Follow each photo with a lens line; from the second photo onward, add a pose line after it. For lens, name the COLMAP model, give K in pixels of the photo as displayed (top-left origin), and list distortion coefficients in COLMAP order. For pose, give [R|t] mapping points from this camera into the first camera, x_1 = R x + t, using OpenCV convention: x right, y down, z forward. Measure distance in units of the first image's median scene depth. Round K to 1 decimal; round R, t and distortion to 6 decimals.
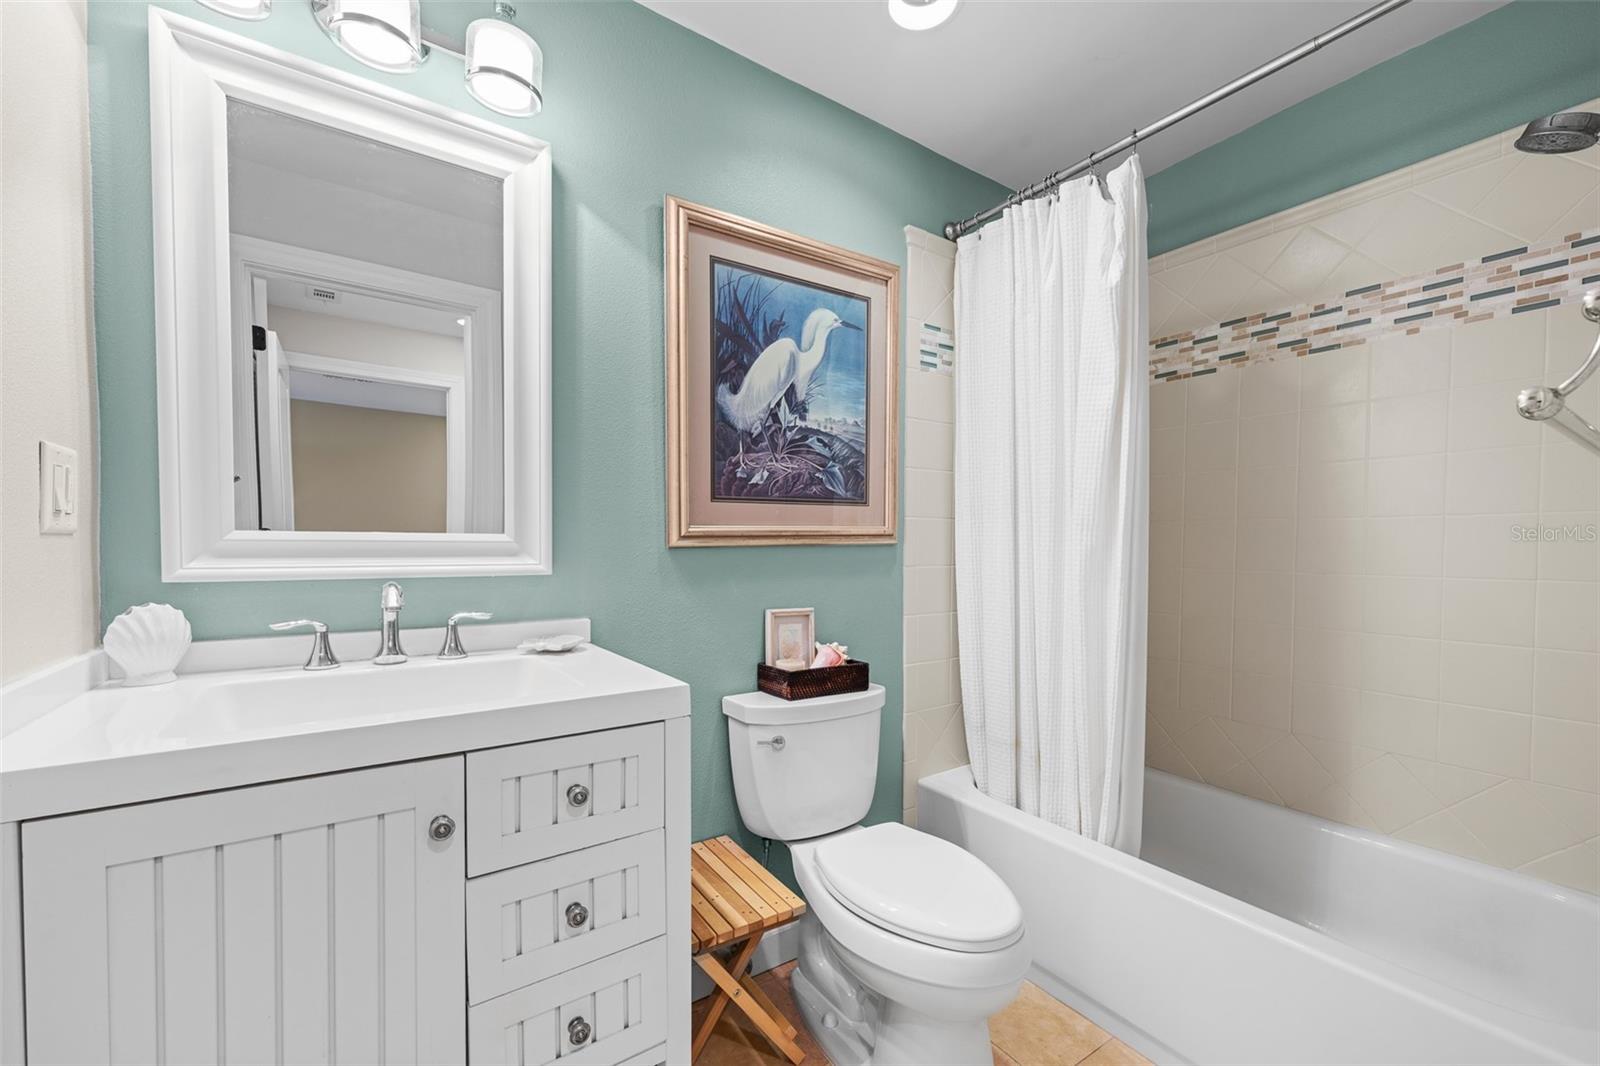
lens RADIAL K [[636.9, 0, 805.1], [0, 636.9, 556.0], [0, 0, 1]] dist [-0.000006, -0.000020]
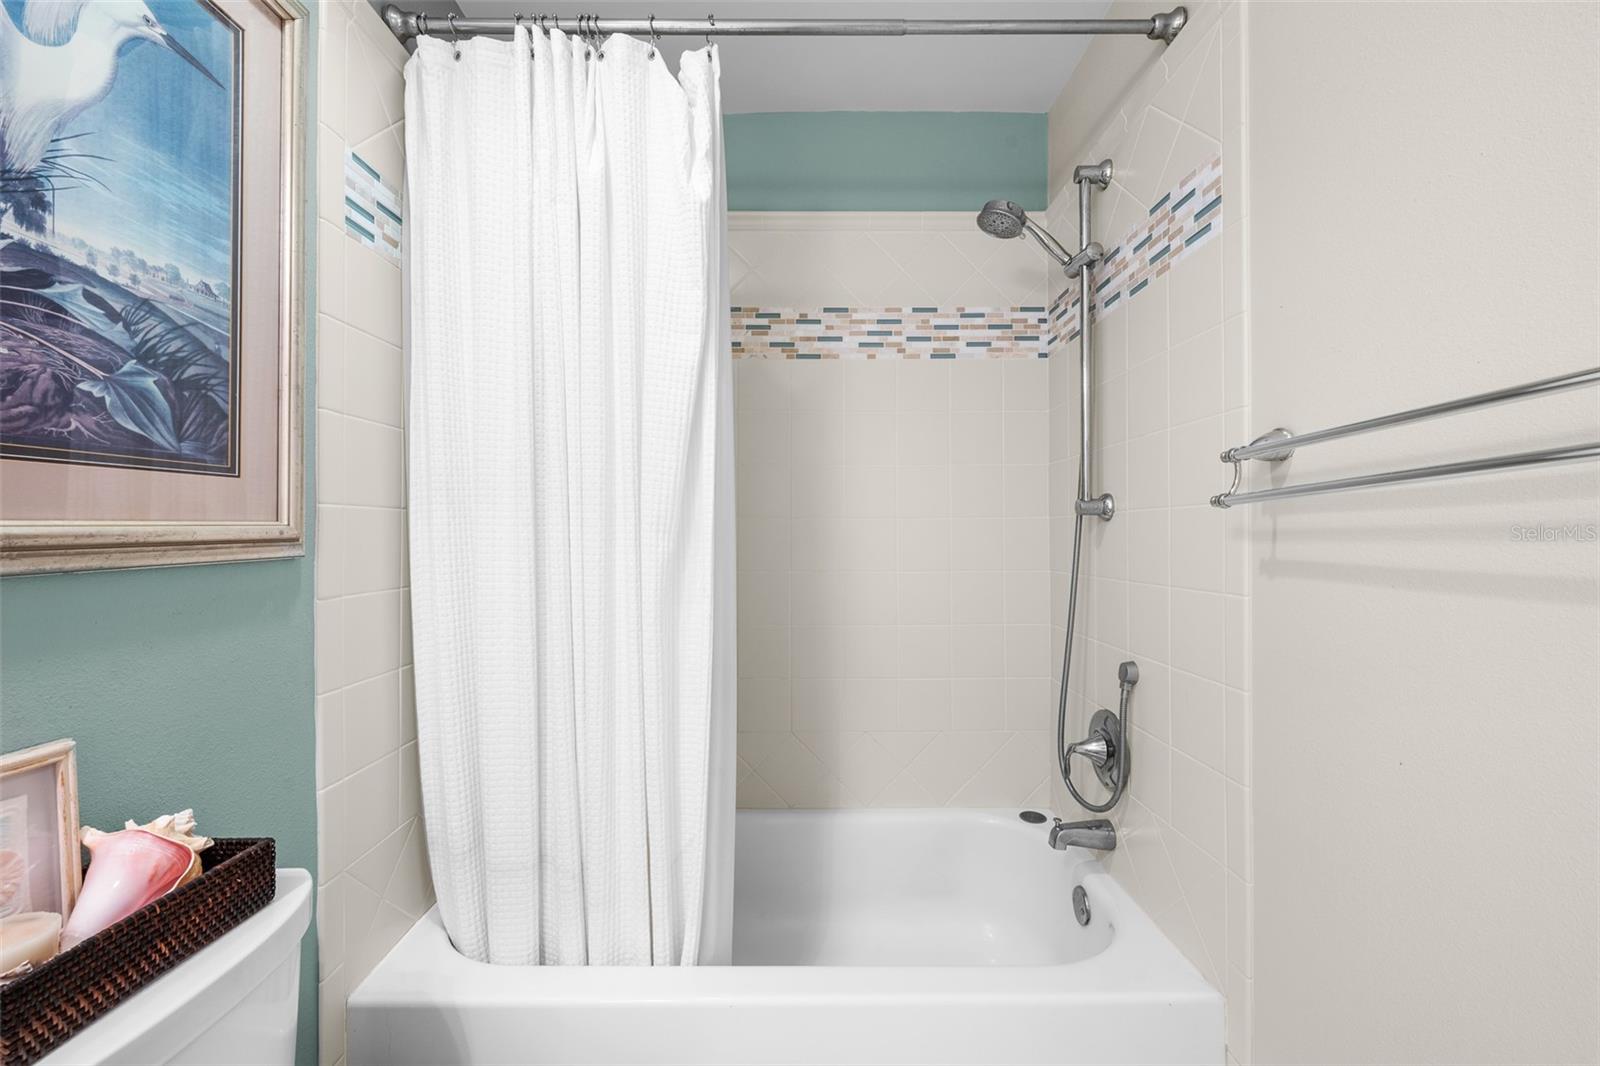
lens RADIAL K [[635.0, 0, 799.1], [0, 635.0, 529.6], [0, 0, 1]] dist [-0.000708, 0.000066]
pose [[0.565158, -0.000409, 0.824983, -0.052294], [0.020829, 0.999688, -0.013774, -0.027378], [-0.824720, 0.024968, 0.564990, 0.431701]]
